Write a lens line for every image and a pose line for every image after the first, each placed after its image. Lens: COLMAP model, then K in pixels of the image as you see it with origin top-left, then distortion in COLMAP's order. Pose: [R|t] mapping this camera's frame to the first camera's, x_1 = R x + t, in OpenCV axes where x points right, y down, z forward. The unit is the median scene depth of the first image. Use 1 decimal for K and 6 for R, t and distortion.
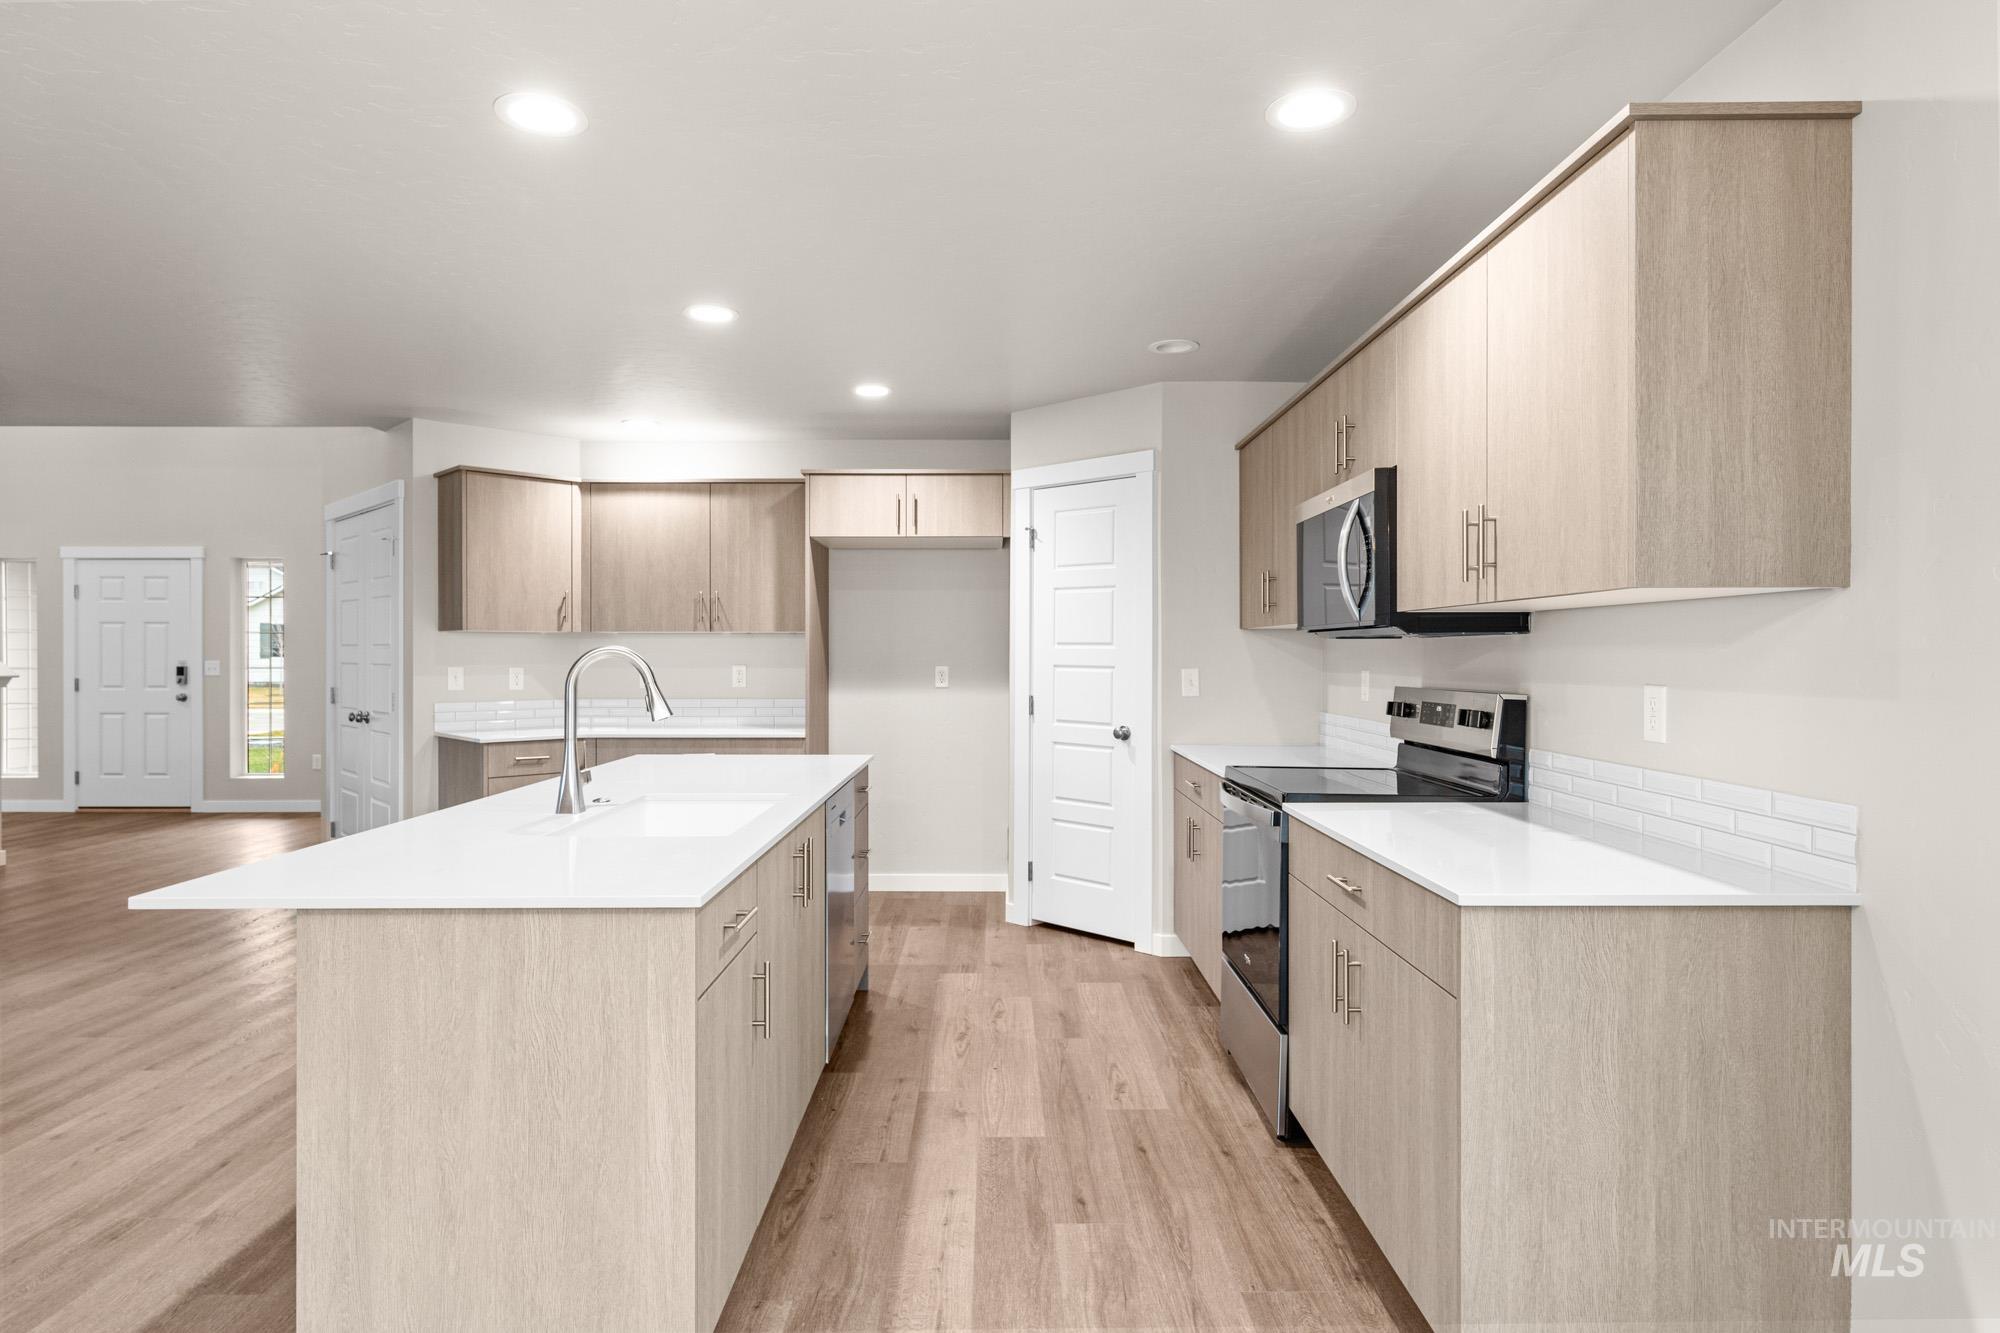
lens RADIAL K [[1120.0, 0, 1001.3], [0, 1120.0, 655.4], [0, 0, 1]] dist [0.005490, 0.000464]
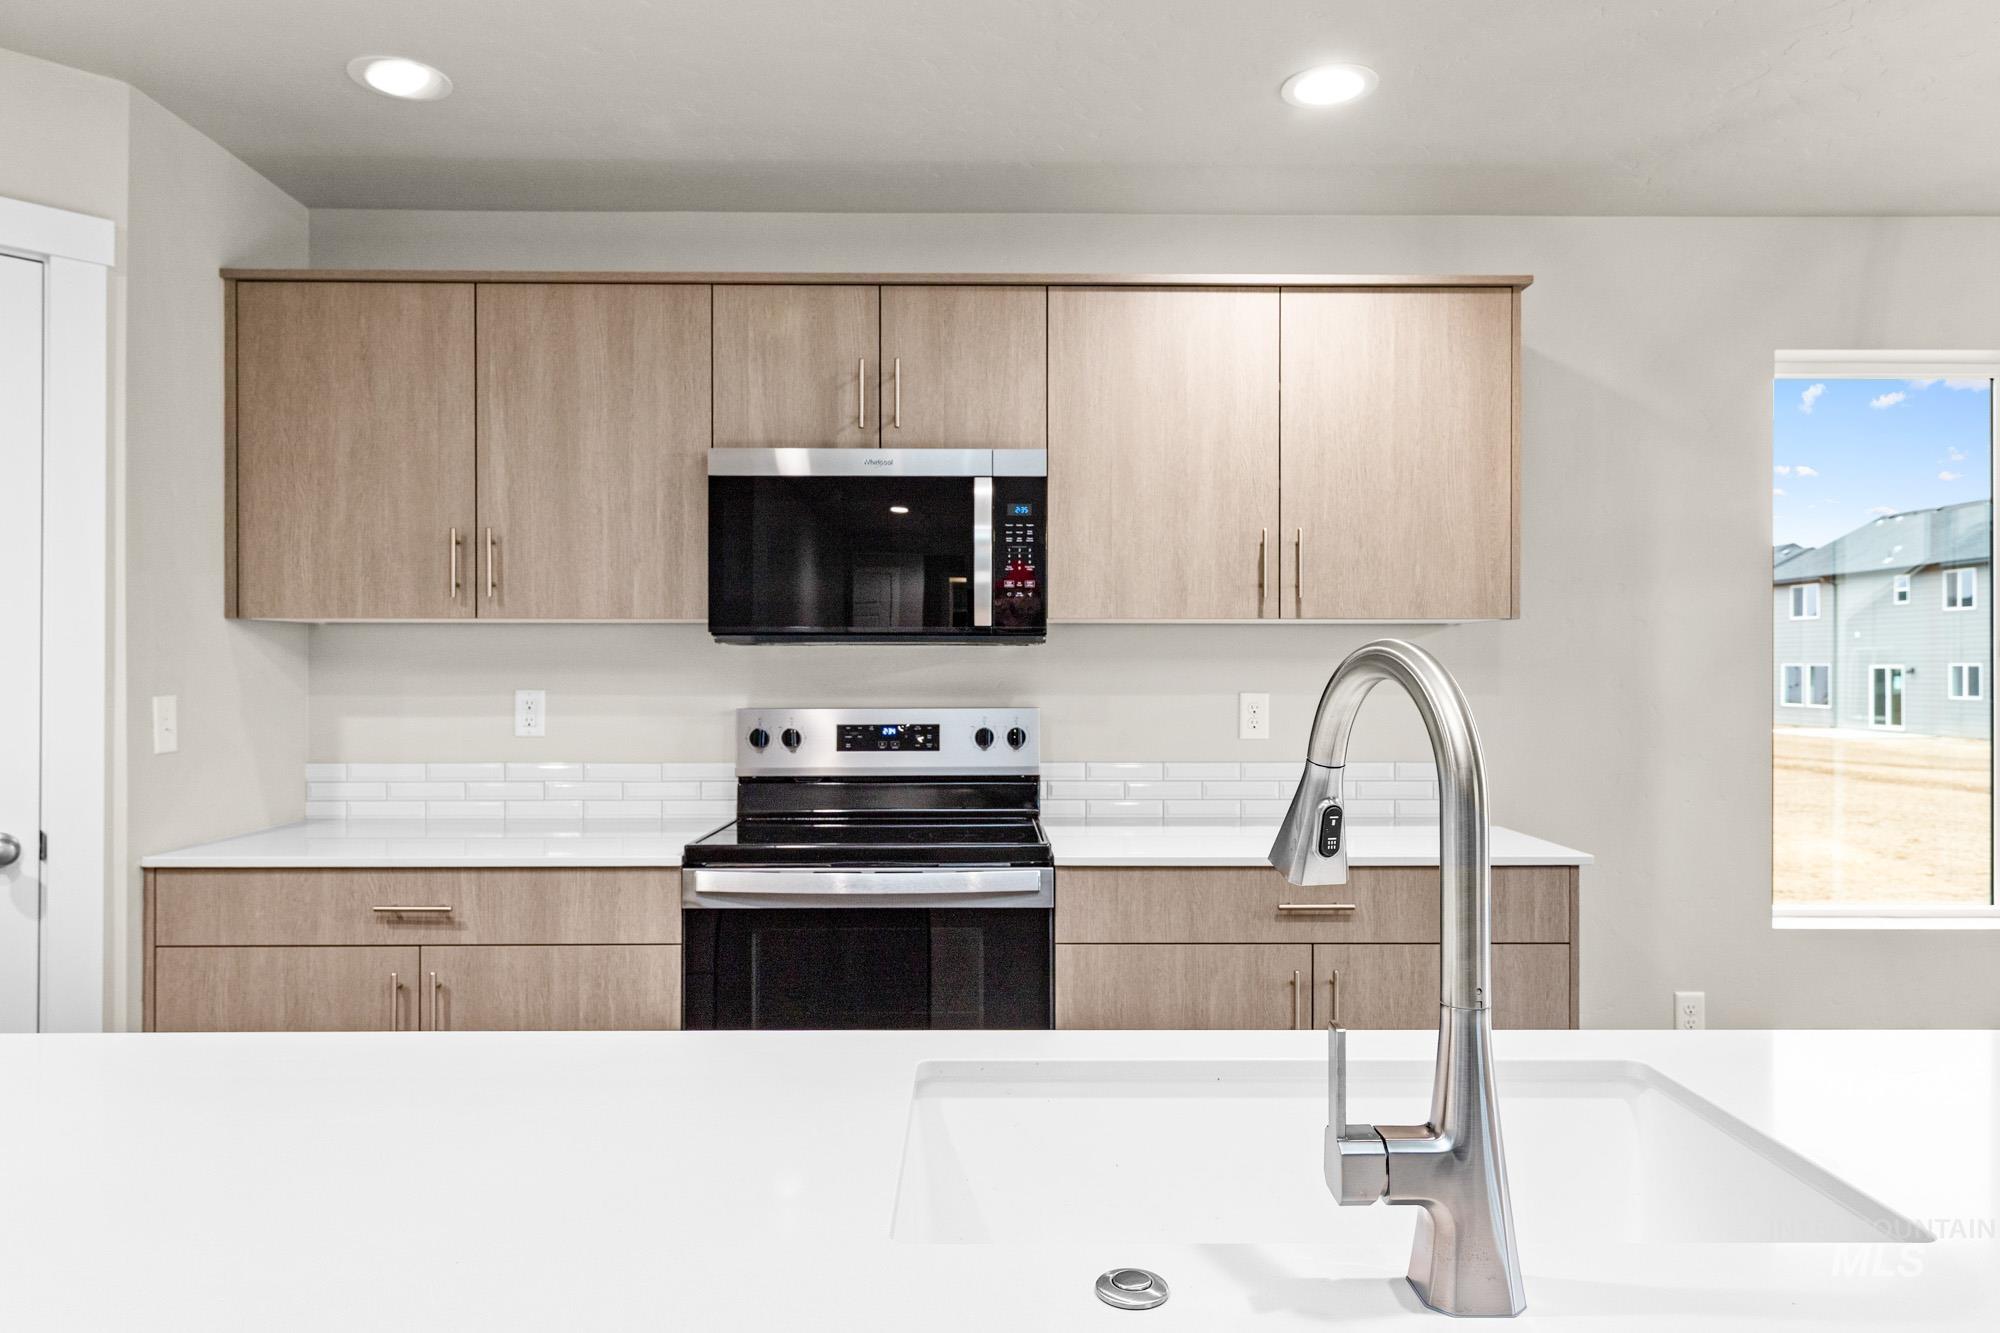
lens RADIAL K [[1268.8, 0, 1000.0], [0, 1268.8, 666.5], [0, 0, 1]] dist [0.006079, -0.000169]
pose [[-0.008806, -0.000700, 0.999961, -0.353022], [0.000432, 1.000000, 0.000704, -0.001113], [-0.999961, 0.000438, -0.008806, 0.579529]]
